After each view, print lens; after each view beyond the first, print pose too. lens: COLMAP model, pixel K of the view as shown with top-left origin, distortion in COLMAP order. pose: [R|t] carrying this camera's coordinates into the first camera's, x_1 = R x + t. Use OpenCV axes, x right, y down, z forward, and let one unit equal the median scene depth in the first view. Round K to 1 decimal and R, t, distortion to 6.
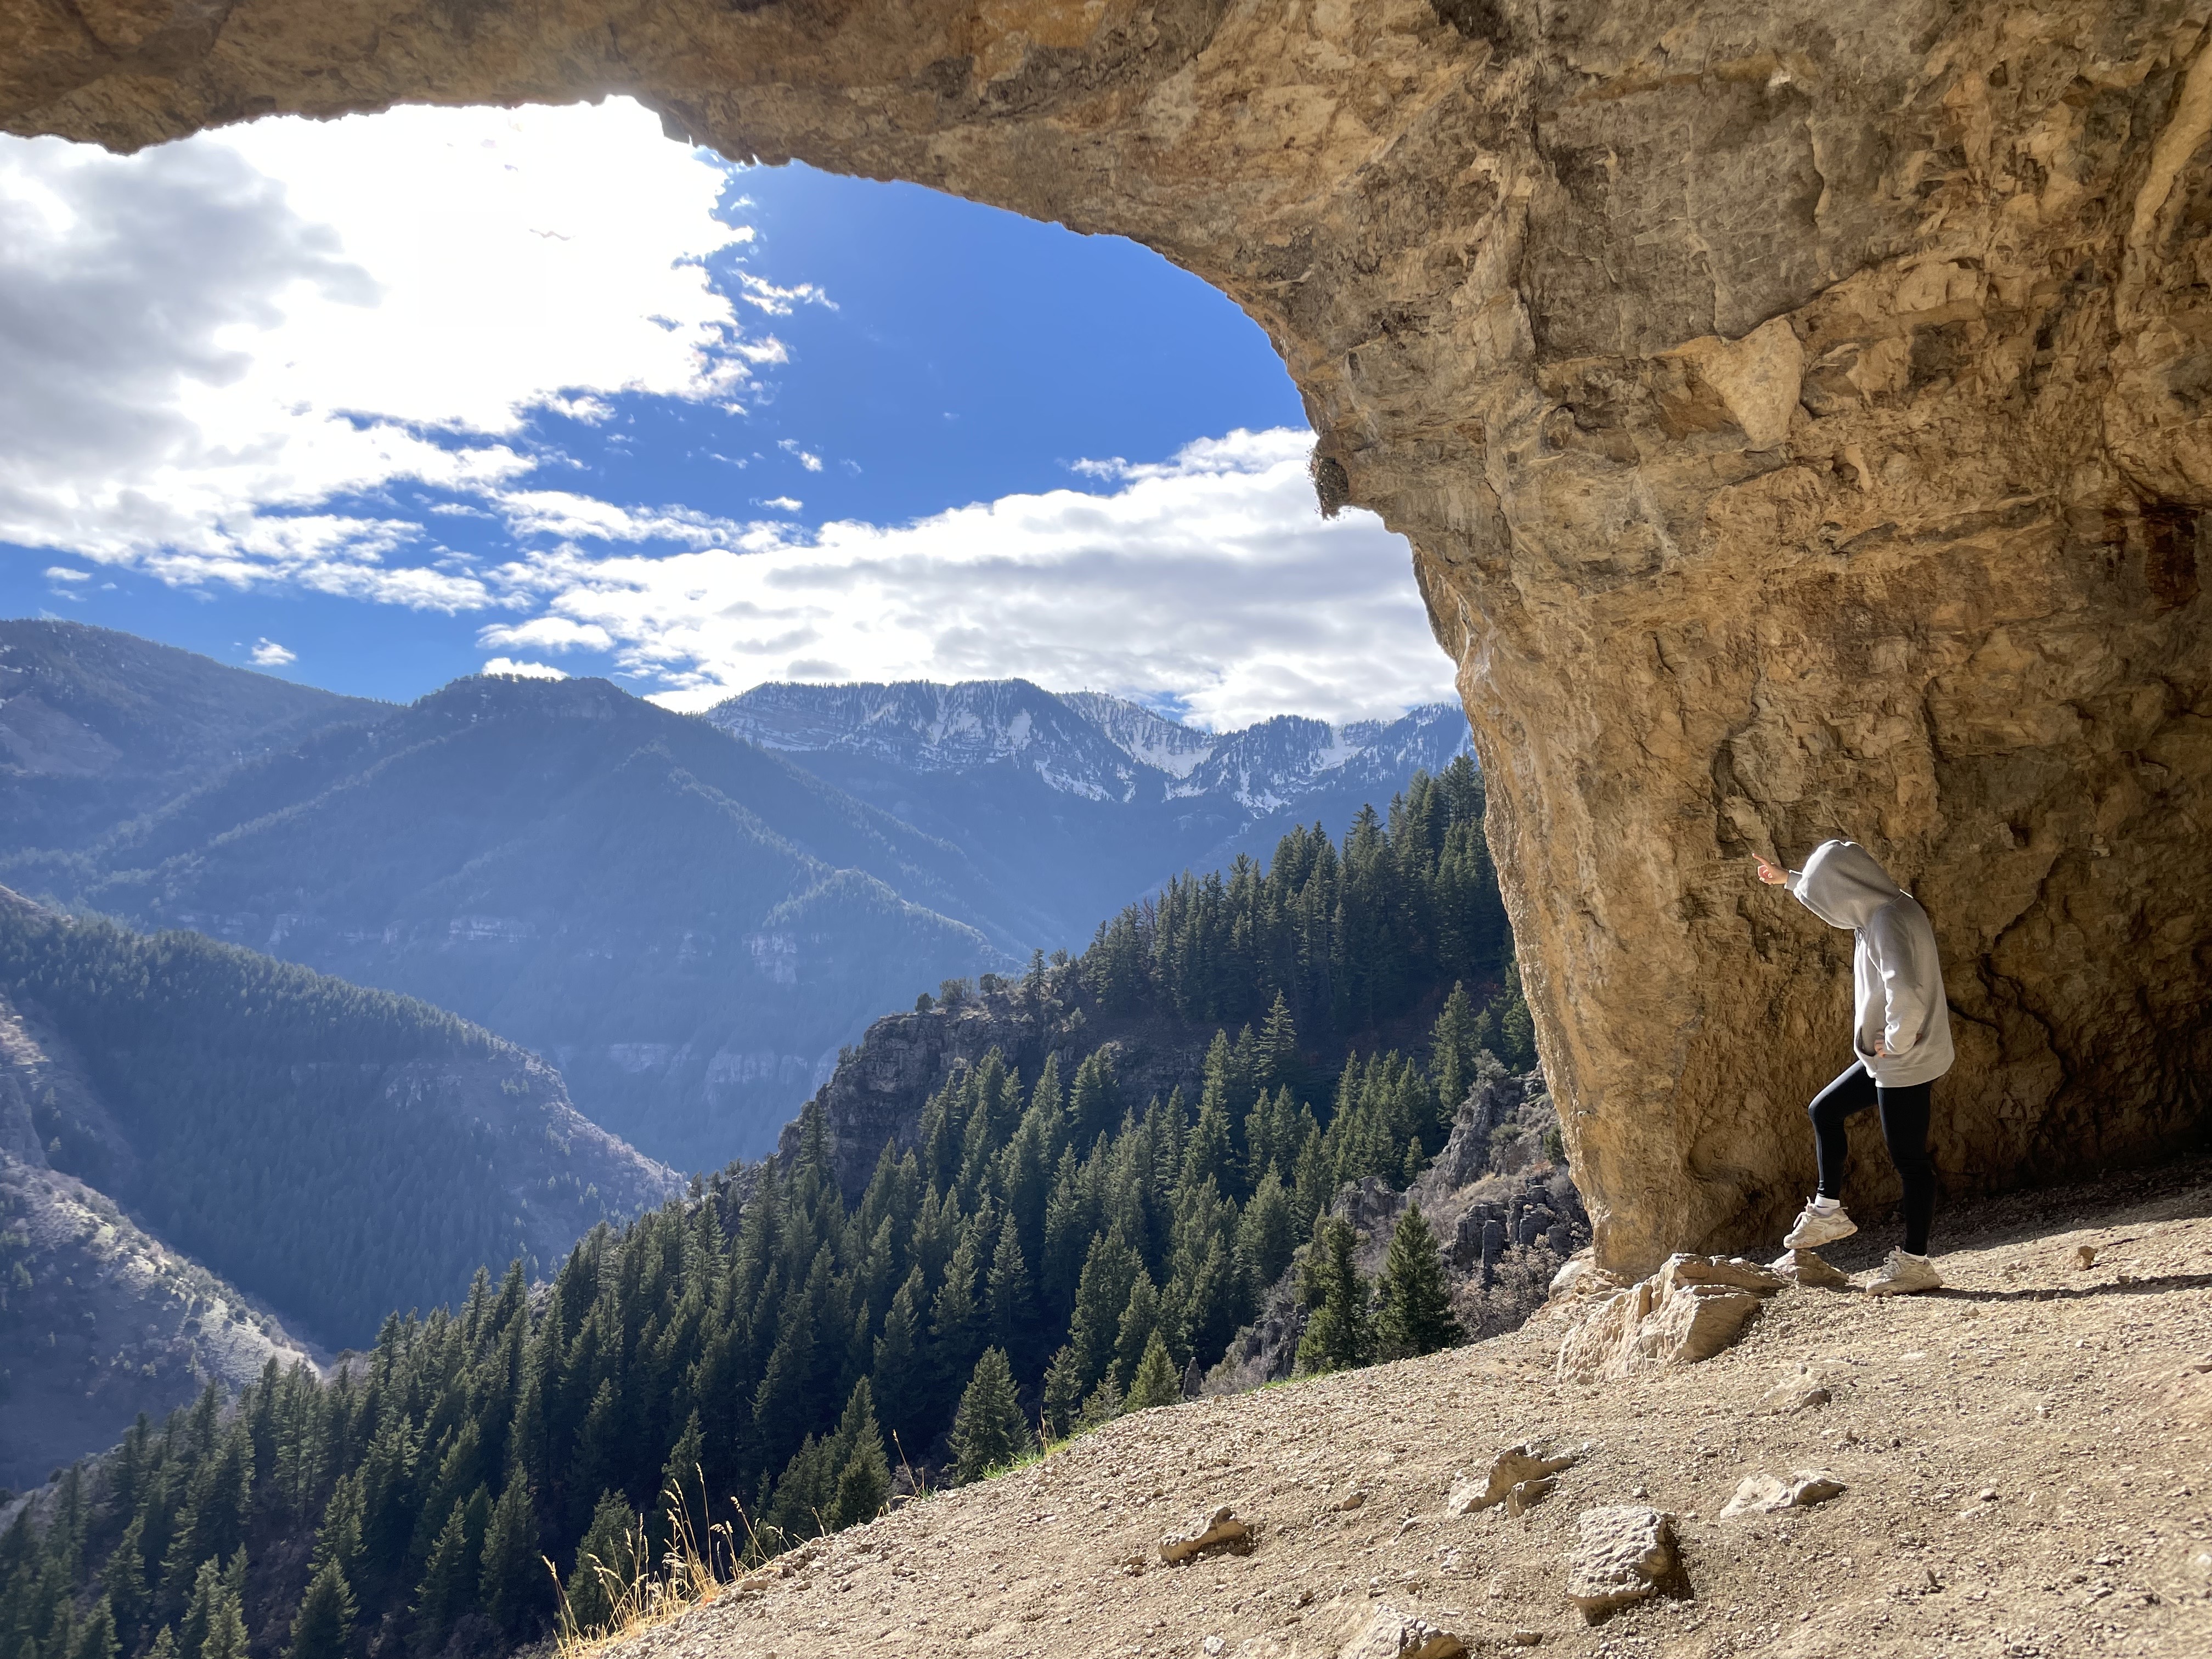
lens RADIAL K [[1706.2, 0, 1105.5], [0, 1706.2, 824.7], [0, 0, 1]] dist [0.067523, -0.053508]
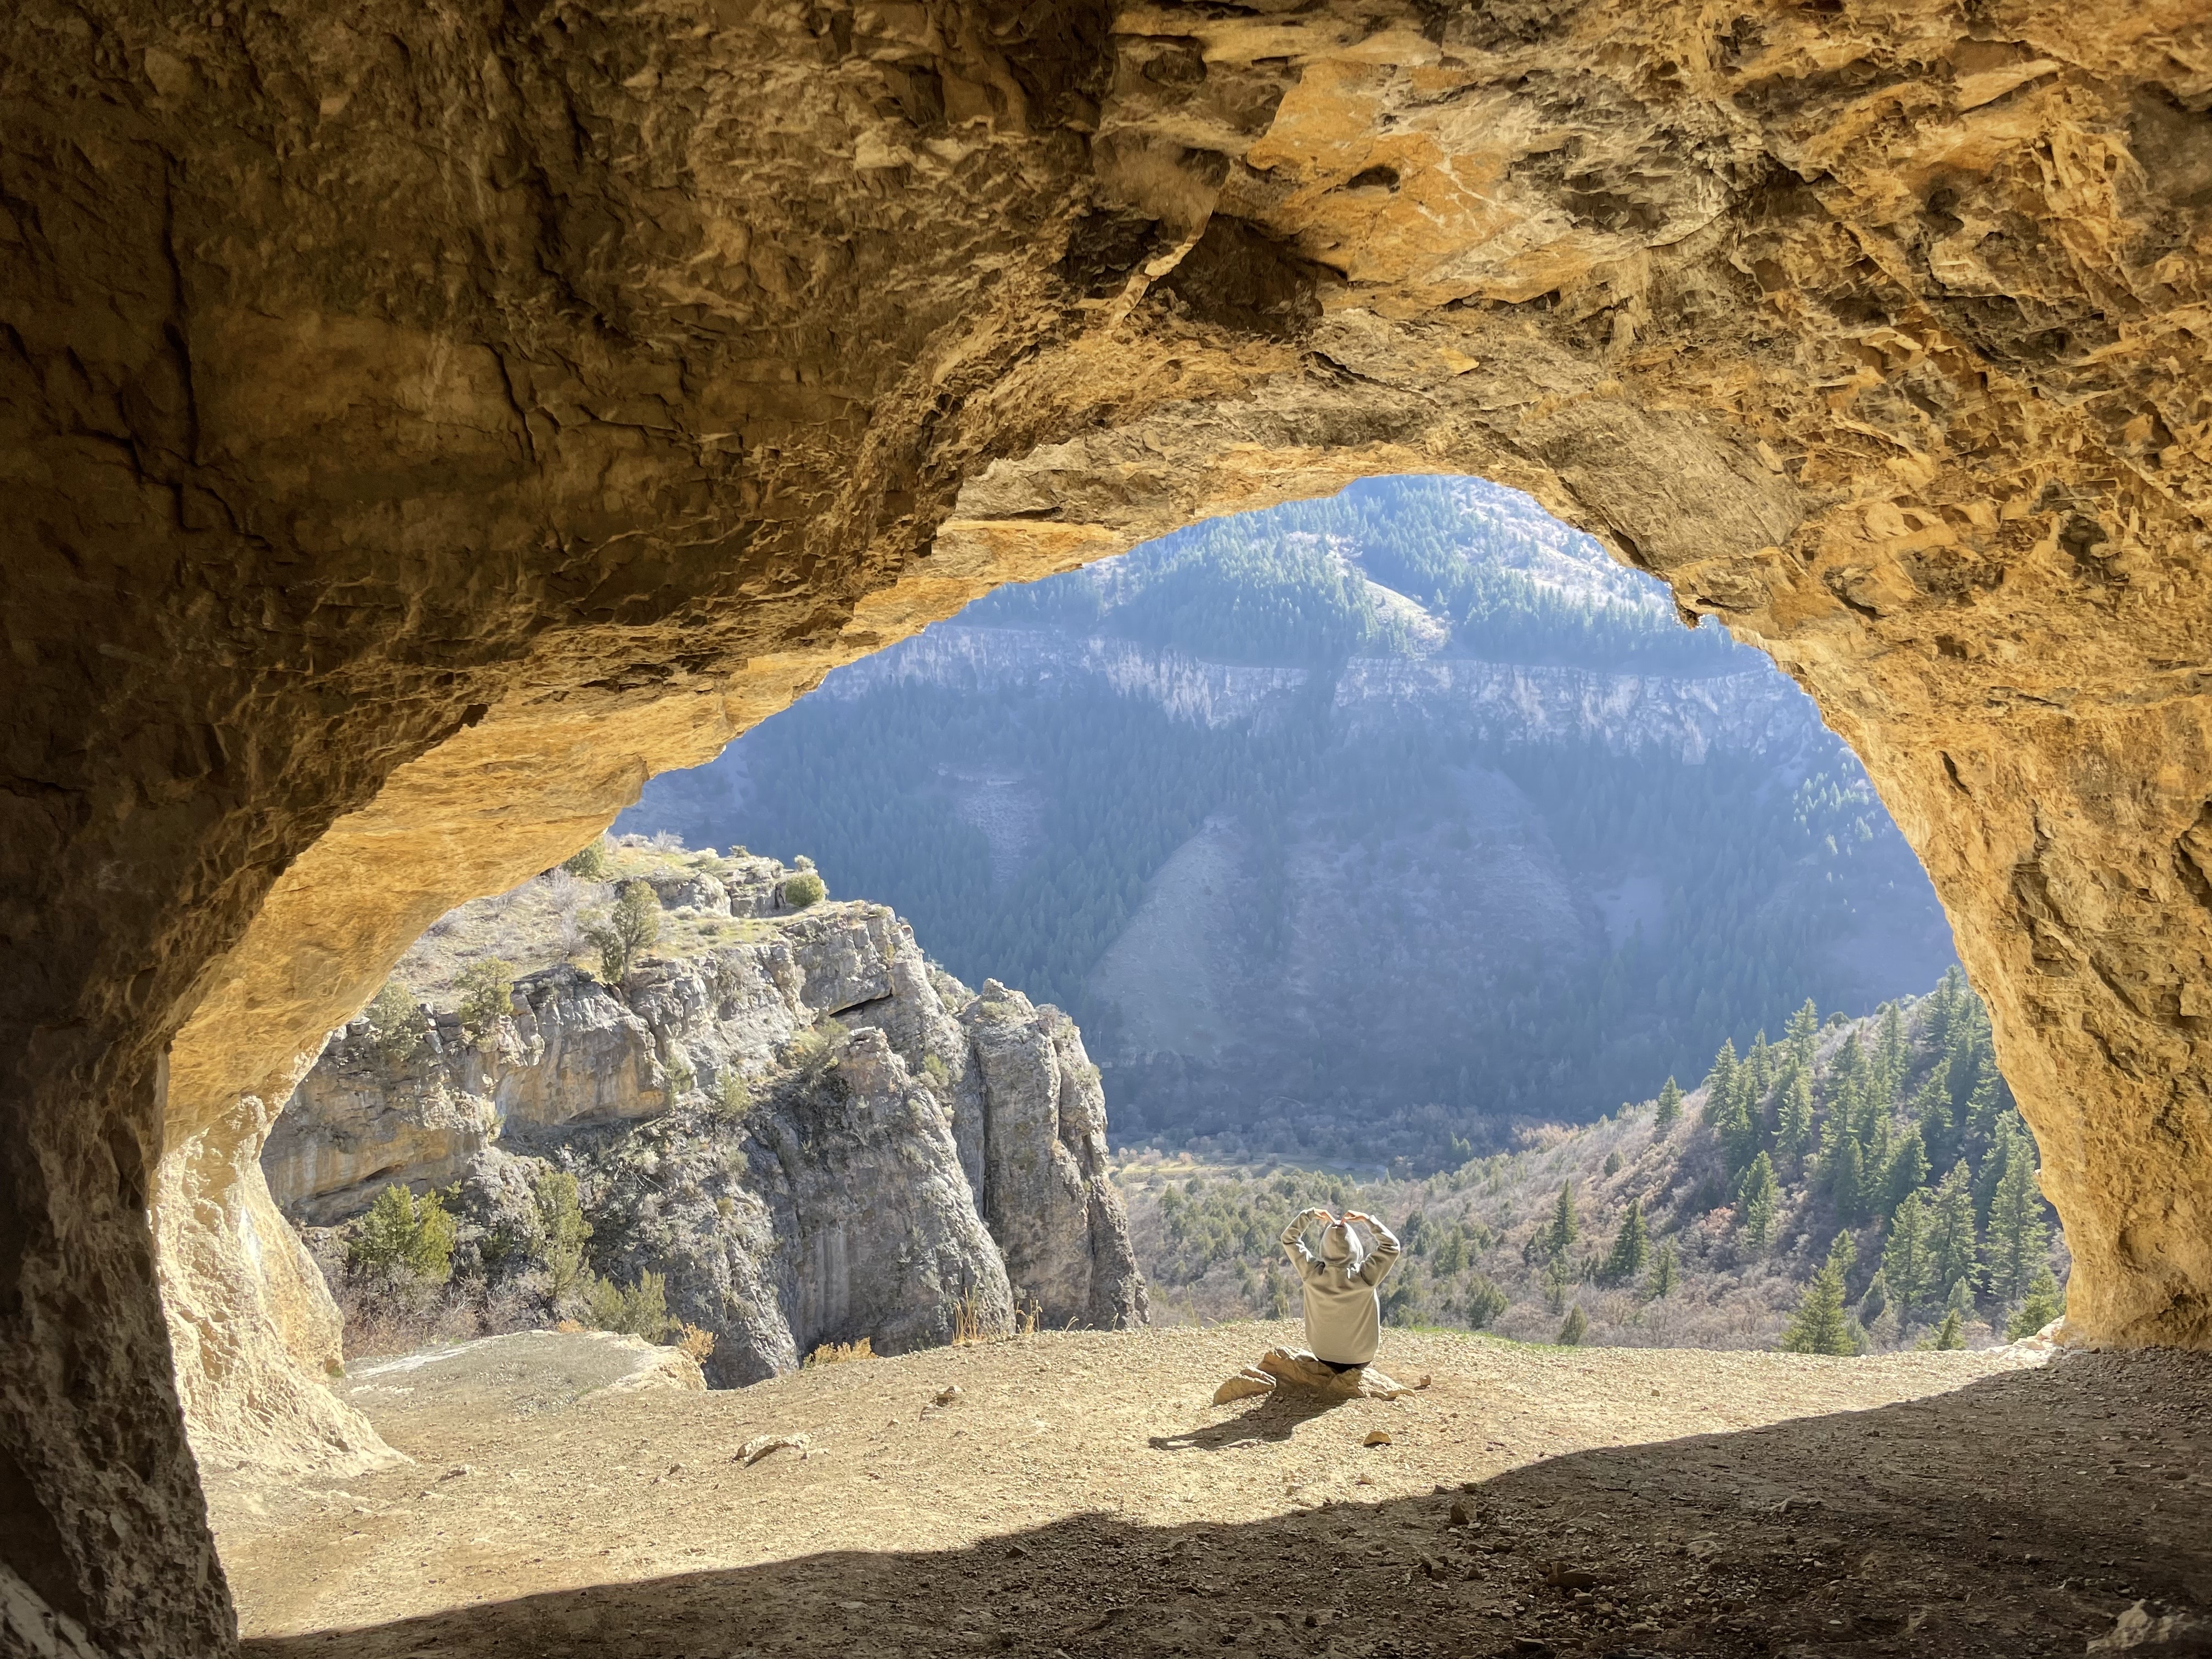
lens RADIAL K [[1706.2, 0, 1103.4], [0, 1706.2, 833.6], [0, 0, 1]] dist [0.067523, -0.053508]
pose [[0.564663, 0.085694, -0.820861, 0.855650], [0.122203, 0.974951, 0.185842, -0.306268], [0.816224, -0.205250, 0.540047, 0.047441]]
